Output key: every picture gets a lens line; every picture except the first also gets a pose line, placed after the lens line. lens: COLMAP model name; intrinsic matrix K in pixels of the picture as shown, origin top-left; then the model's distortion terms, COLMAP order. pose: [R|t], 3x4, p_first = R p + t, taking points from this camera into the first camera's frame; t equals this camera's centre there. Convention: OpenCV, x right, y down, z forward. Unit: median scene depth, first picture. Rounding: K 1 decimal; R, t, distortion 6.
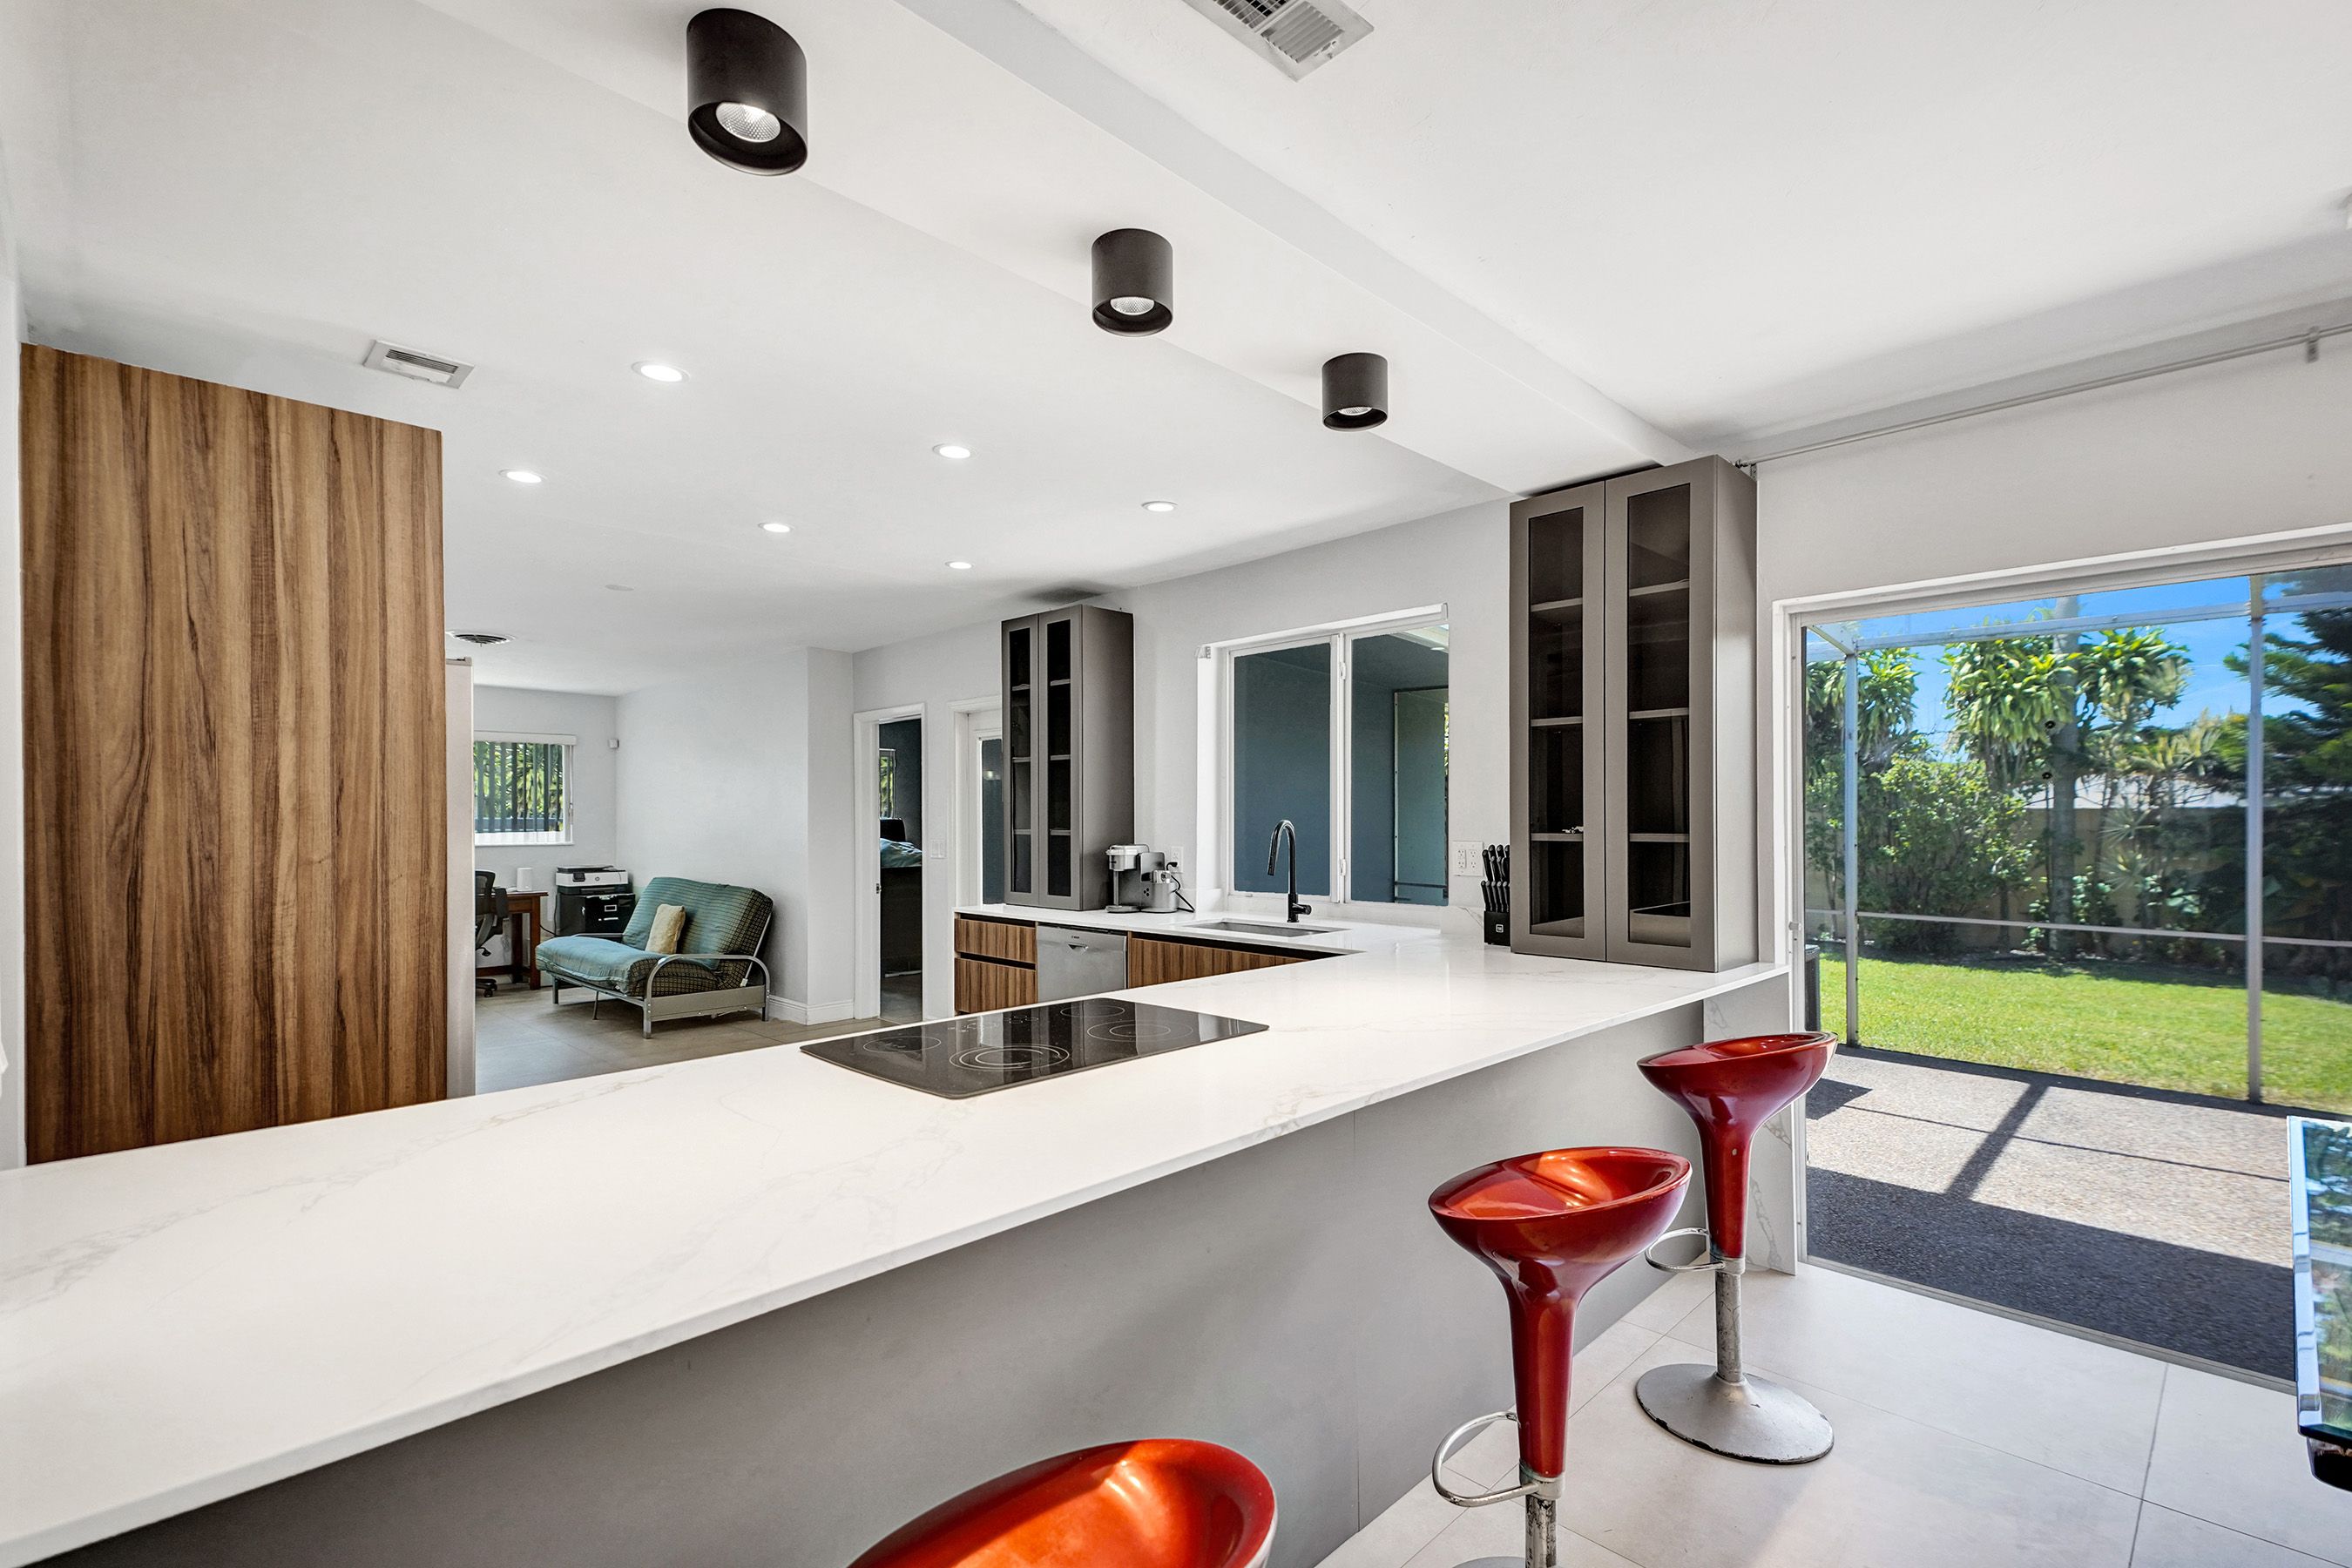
lens RADIAL K [[1070.6, 0, 1165.0], [0, 1070.6, 816.7], [0, 0, 1]] dist [-0.002856, 0.000852]
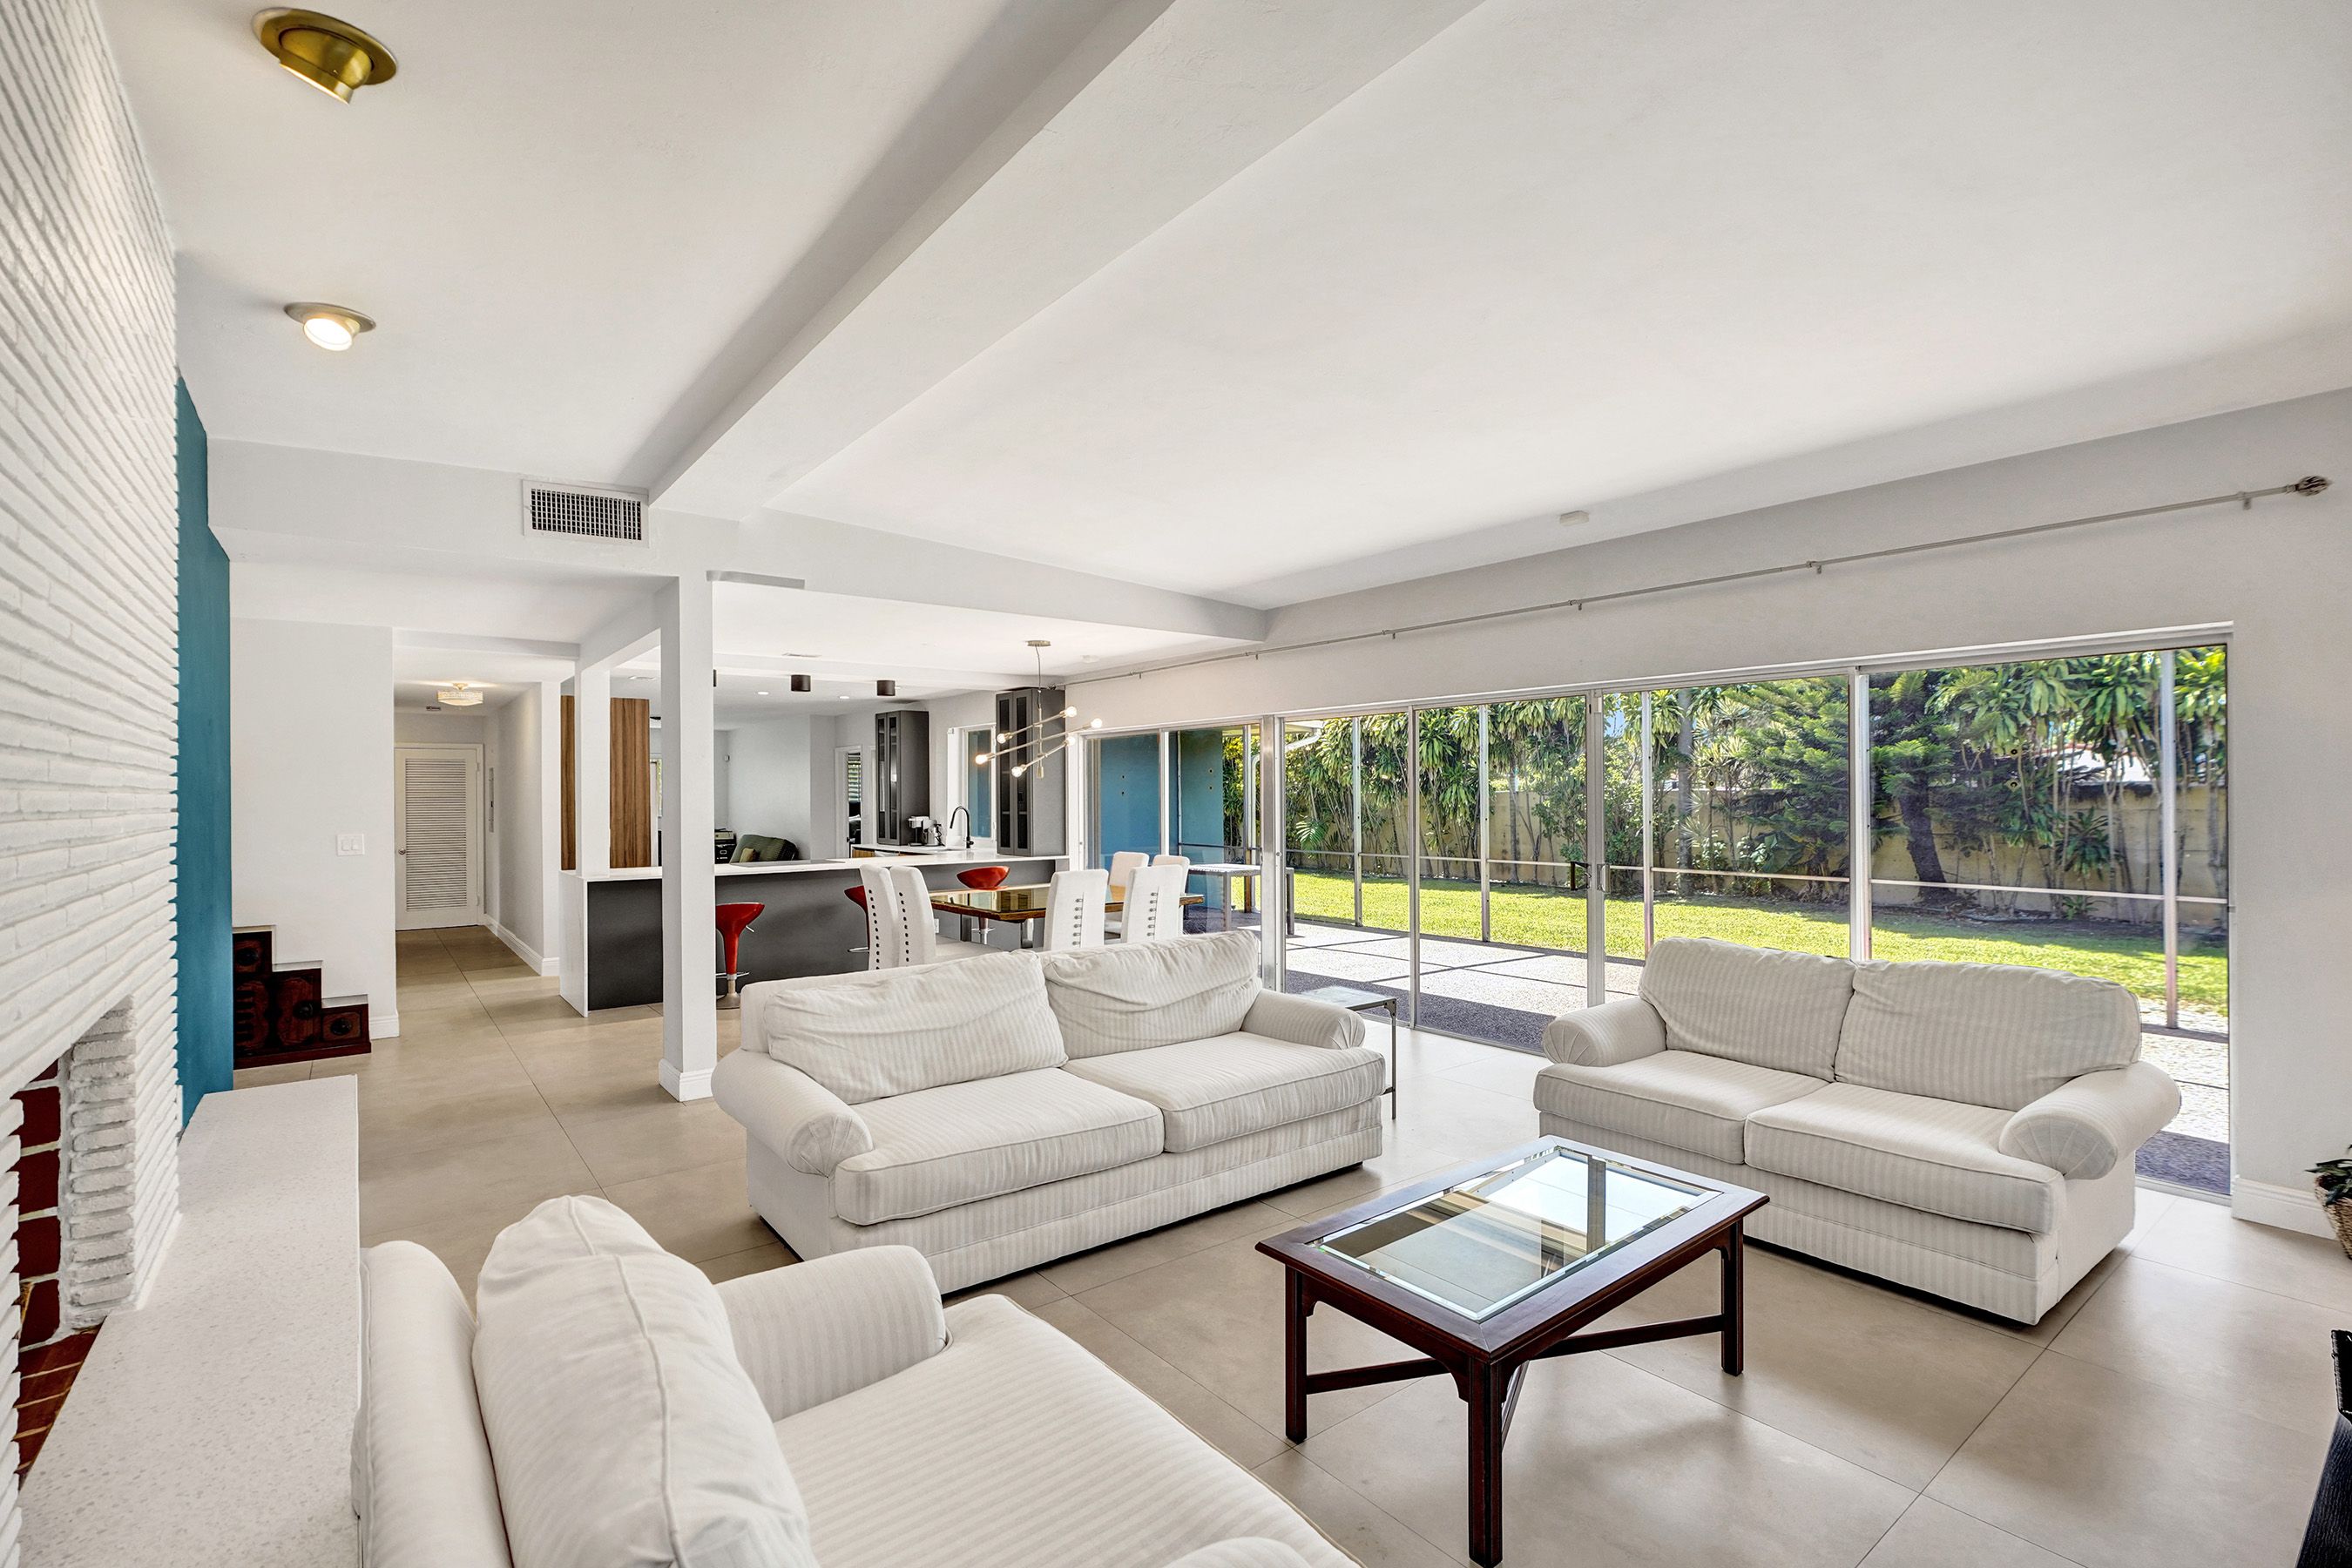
lens RADIAL K [[1070.6, 0, 1172.1], [0, 1070.6, 782.2], [0, 0, 1]] dist [-0.002856, 0.000852]
pose [[0.990792, -0.003714, -0.135339, 1.310353], [0.002969, 0.999979, -0.005701, -0.049500], [0.135358, 0.005247, 0.990783, -1.966317]]
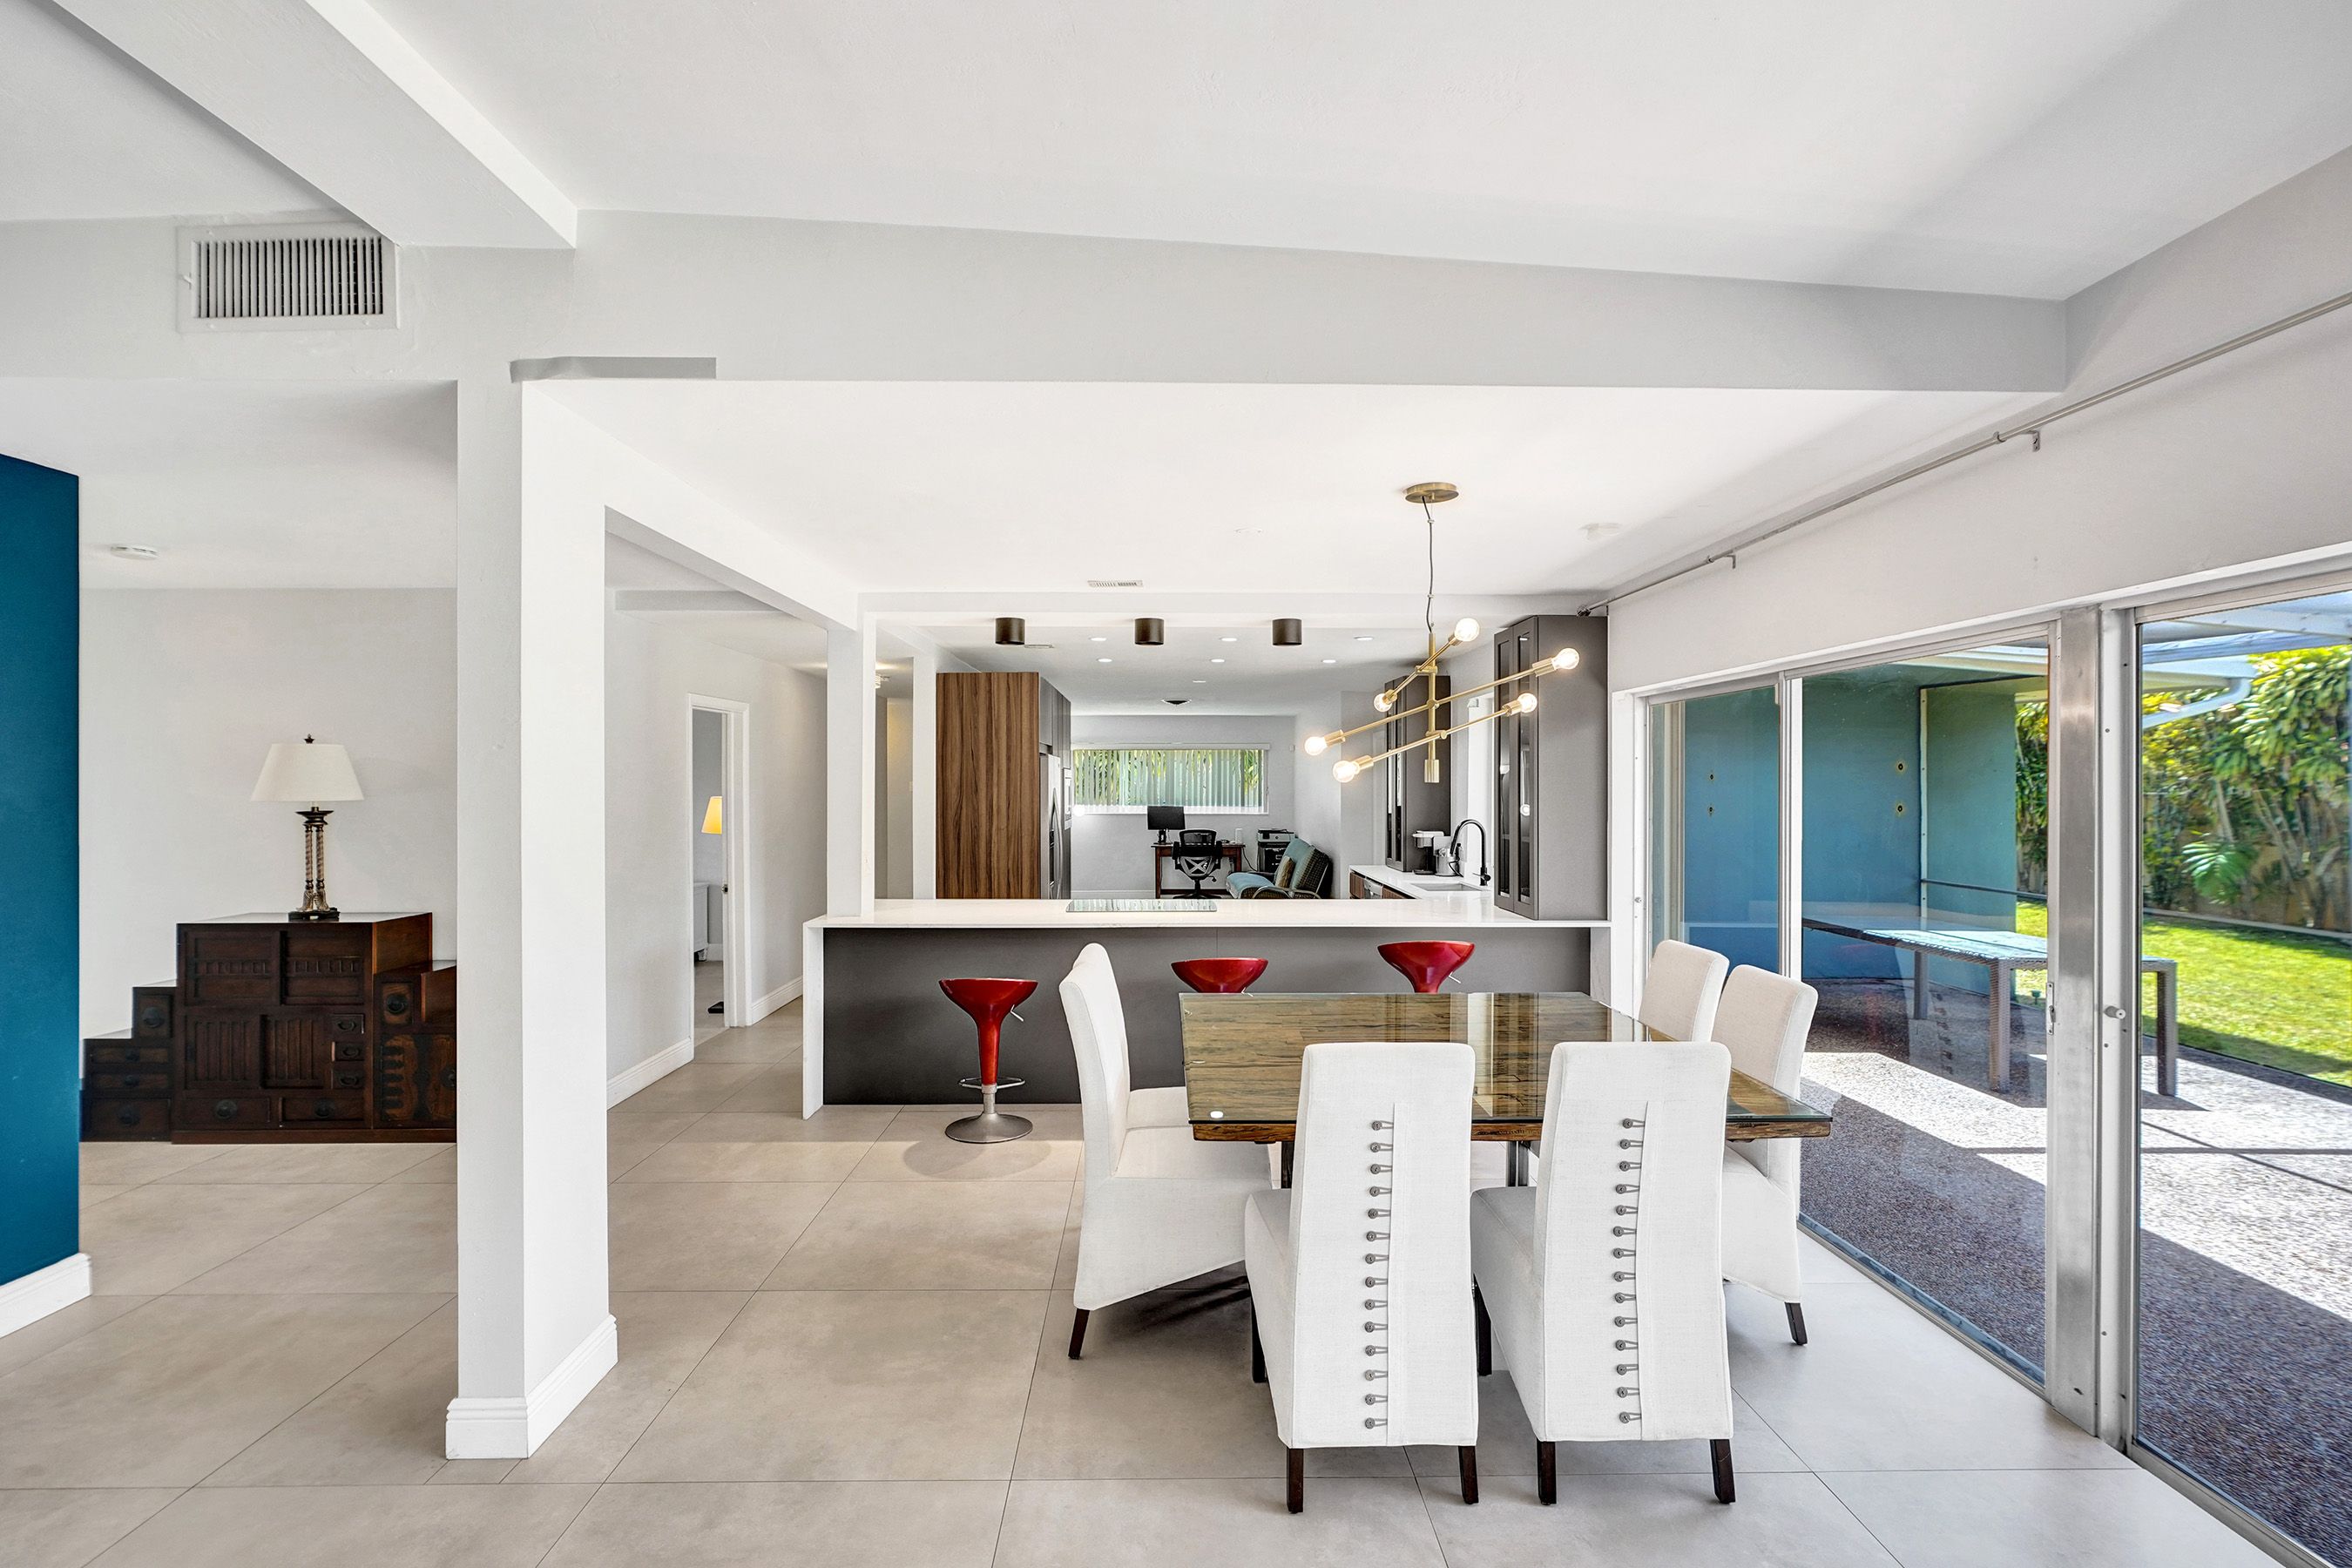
lens RADIAL K [[1070.6, 0, 1169.6], [0, 1070.6, 775.8], [0, 0, 1]] dist [-0.002856, 0.000852]
pose [[0.711048, 0.000638, -0.703143, 1.280661], [-0.002197, 0.999997, -0.001314, -0.080682], [0.703140, 0.002479, 0.711047, -0.614832]]
